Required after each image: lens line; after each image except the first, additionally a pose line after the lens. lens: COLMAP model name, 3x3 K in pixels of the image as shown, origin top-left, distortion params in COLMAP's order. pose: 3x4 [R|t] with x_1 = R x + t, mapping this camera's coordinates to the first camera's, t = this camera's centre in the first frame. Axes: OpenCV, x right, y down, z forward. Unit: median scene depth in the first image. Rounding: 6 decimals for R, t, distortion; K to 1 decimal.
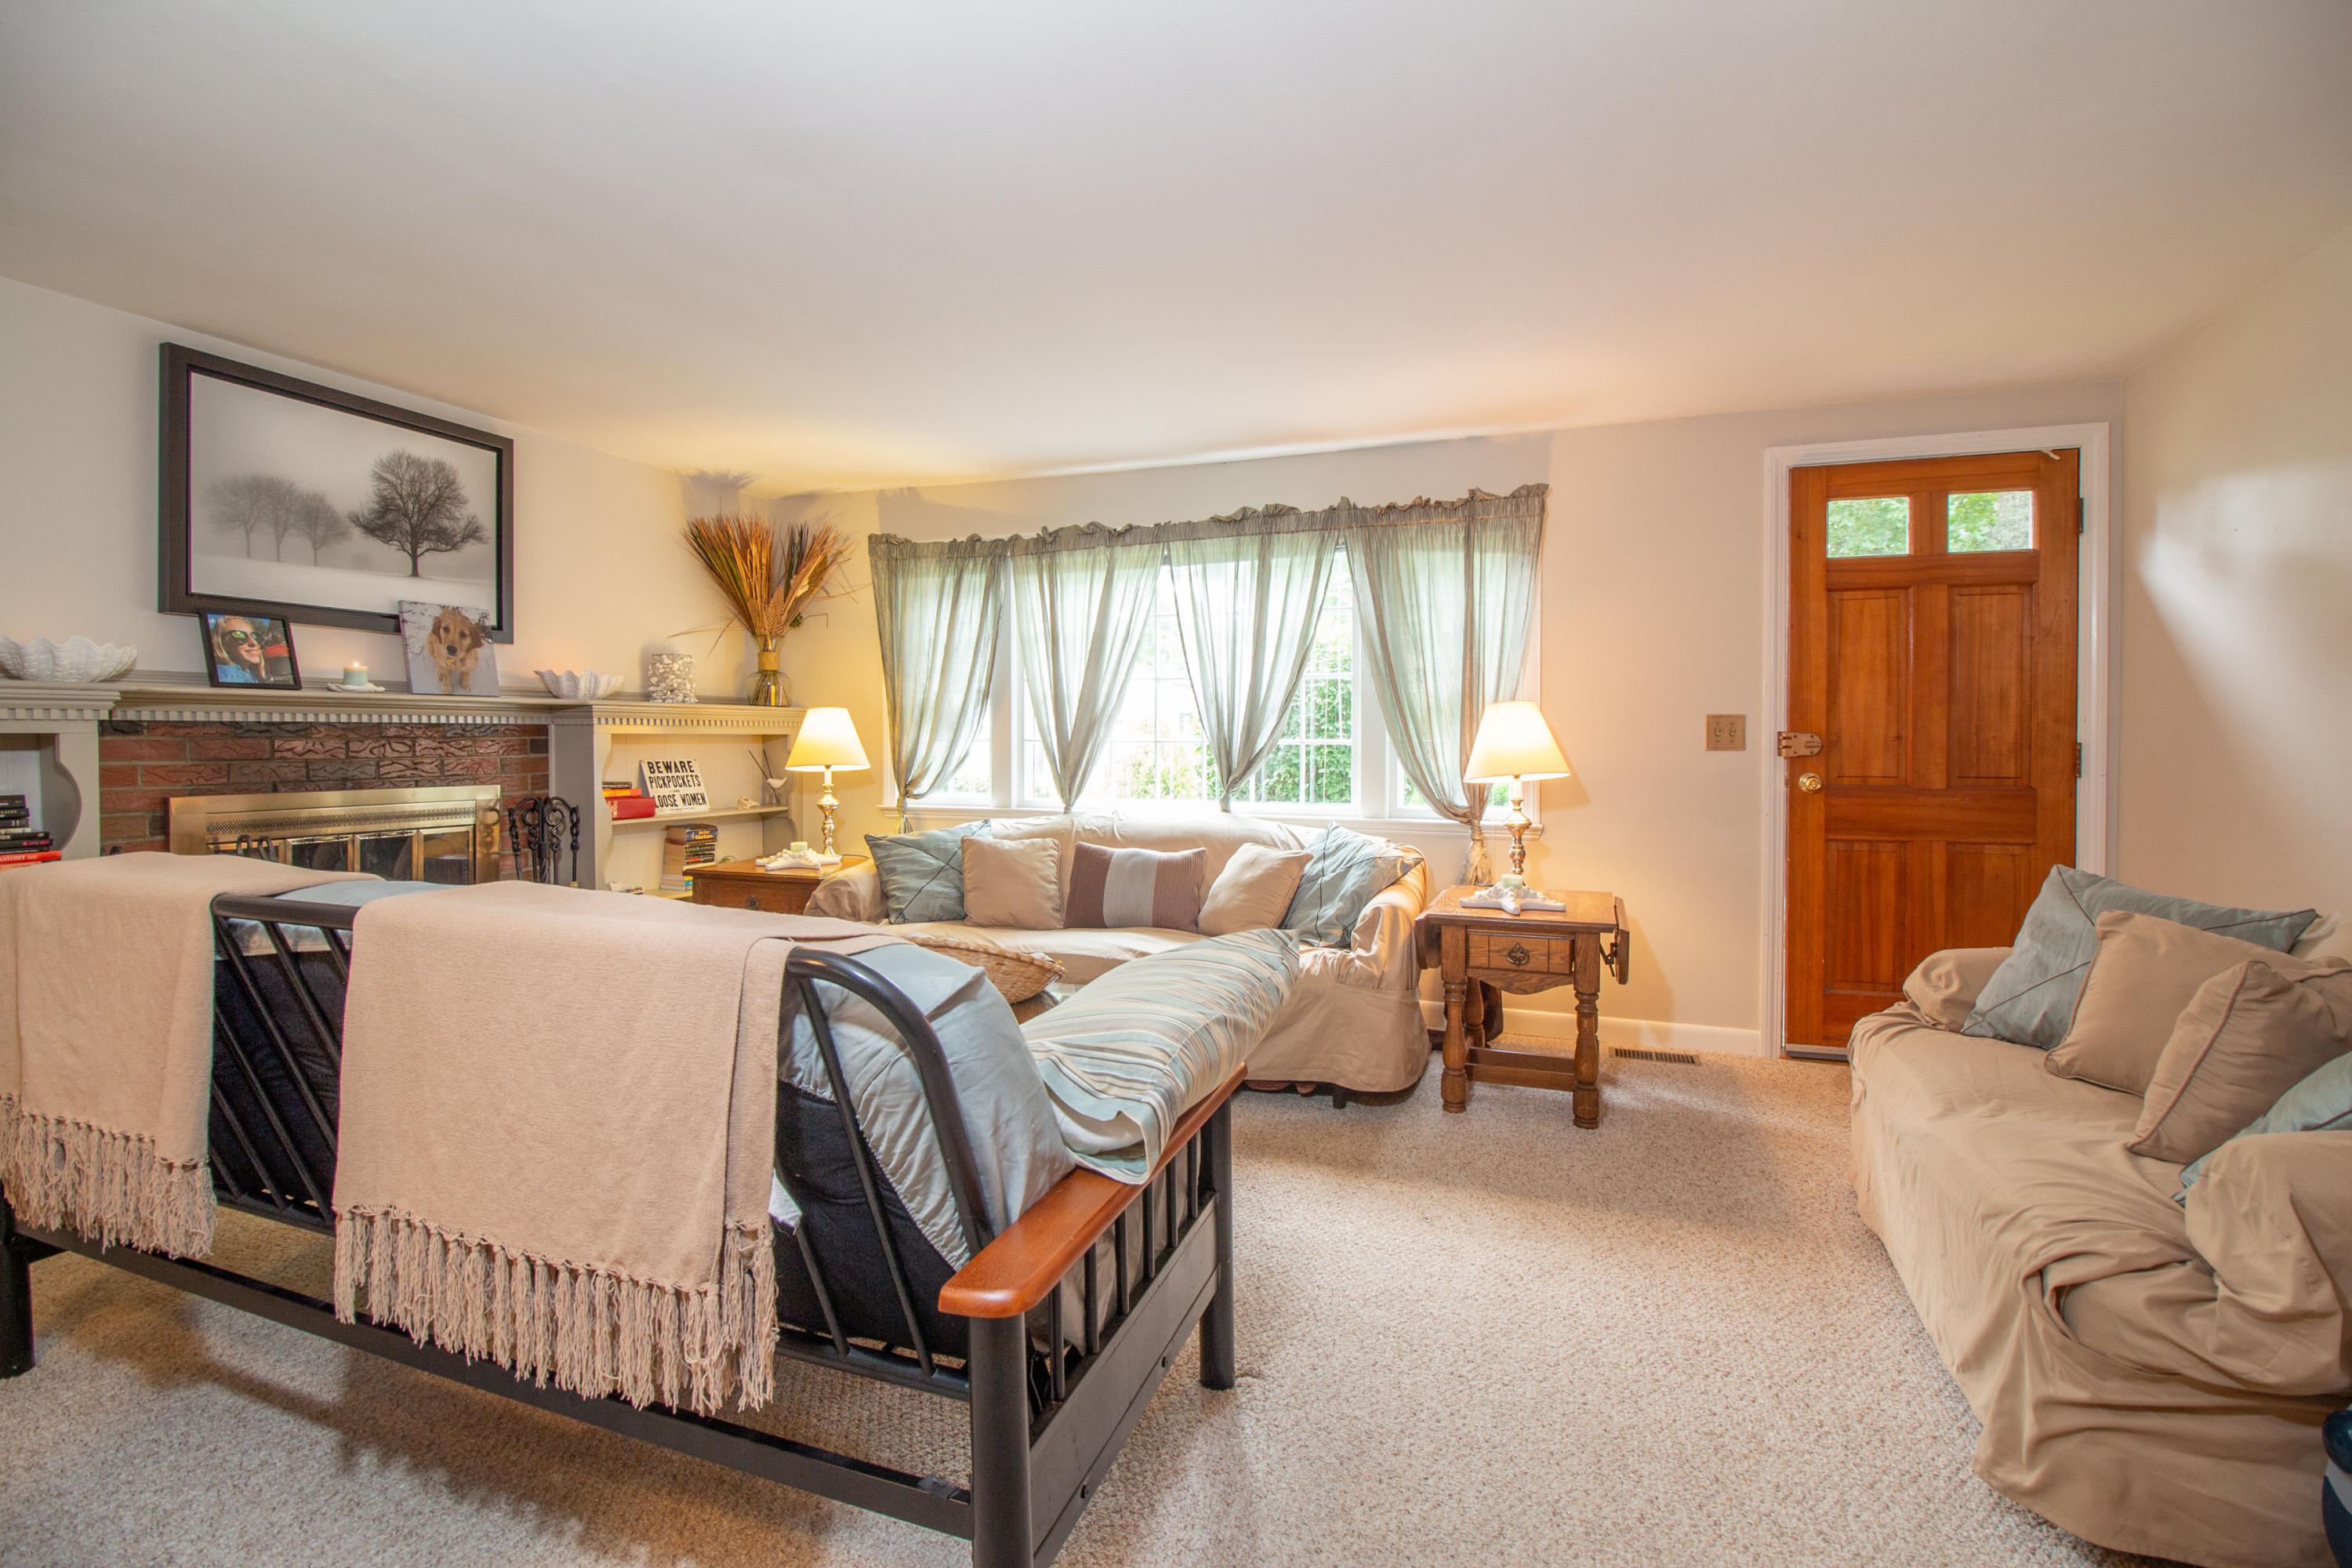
lens RADIAL K [[1089.9, 0, 1182.0], [0, 1089.9, 756.9], [0, 0, 1]] dist [-0.010839, -0.005965]
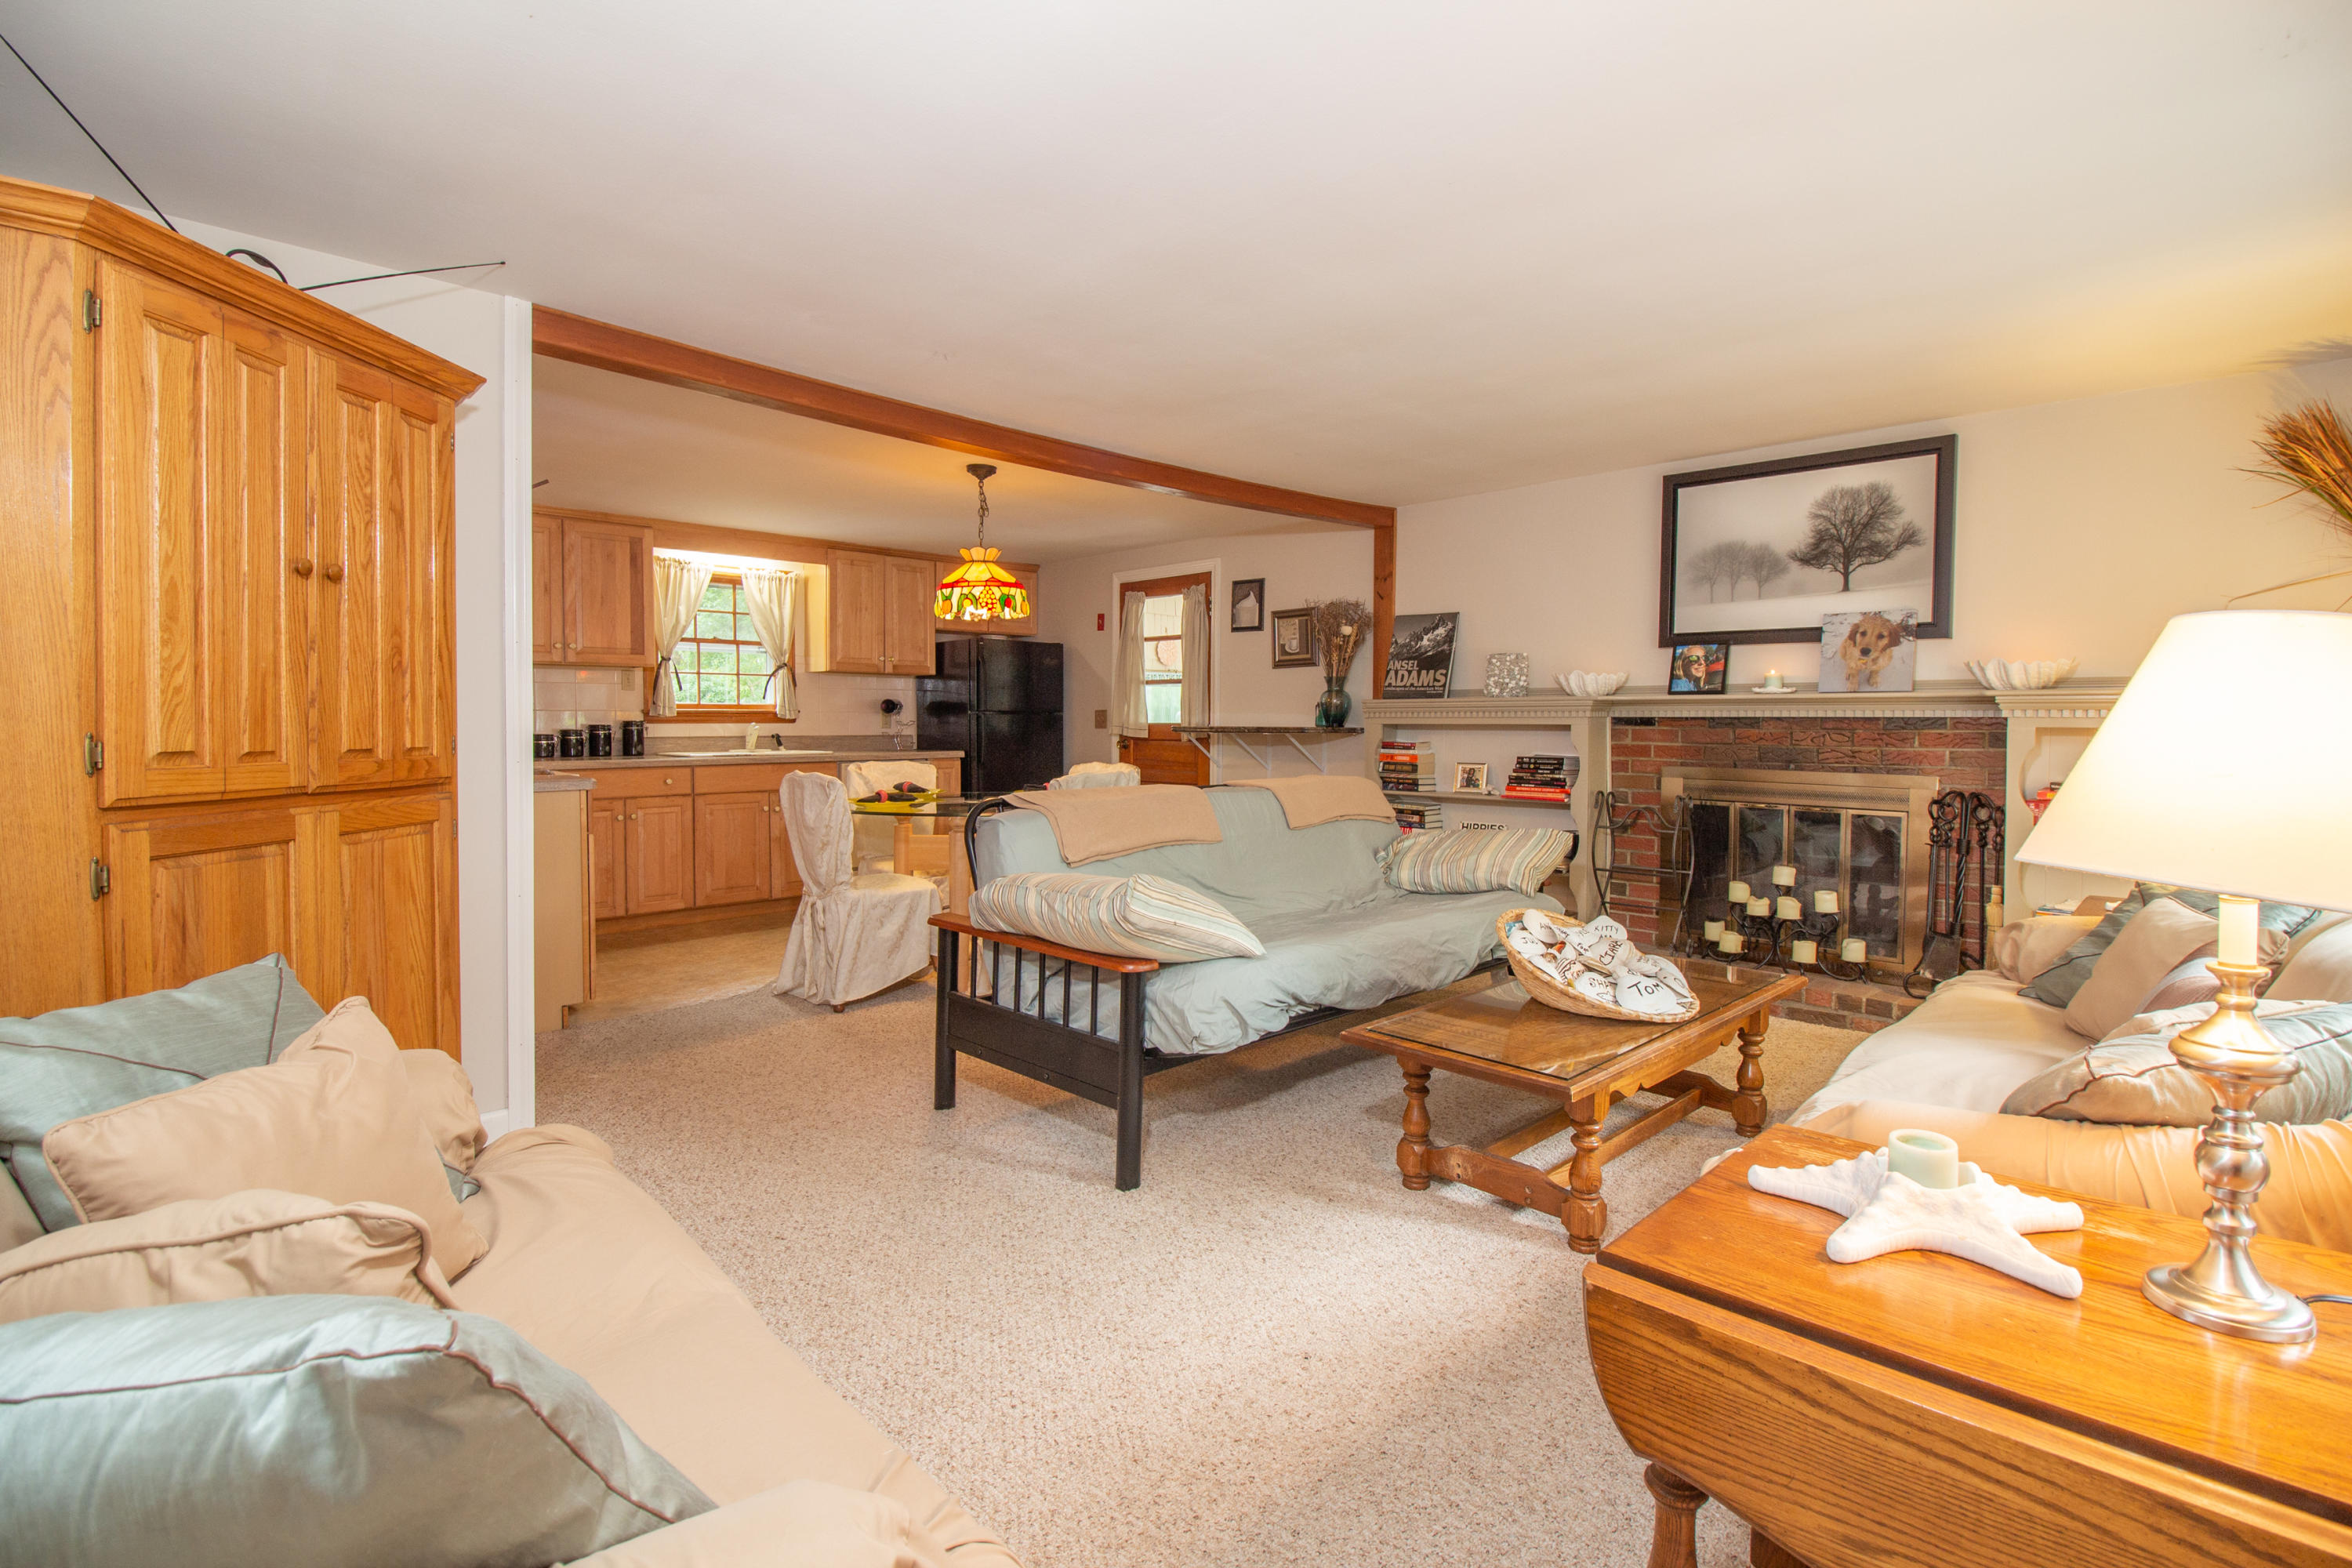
lens RADIAL K [[1089.9, 0, 1167.2], [0, 1089.9, 745.0], [0, 0, 1]] dist [-0.010839, -0.005965]
pose [[-0.433789, 0.013733, -0.900910, 0.624954], [-0.024706, 0.999327, 0.027129, -0.014348], [0.900676, 0.034026, -0.433158, 0.810790]]
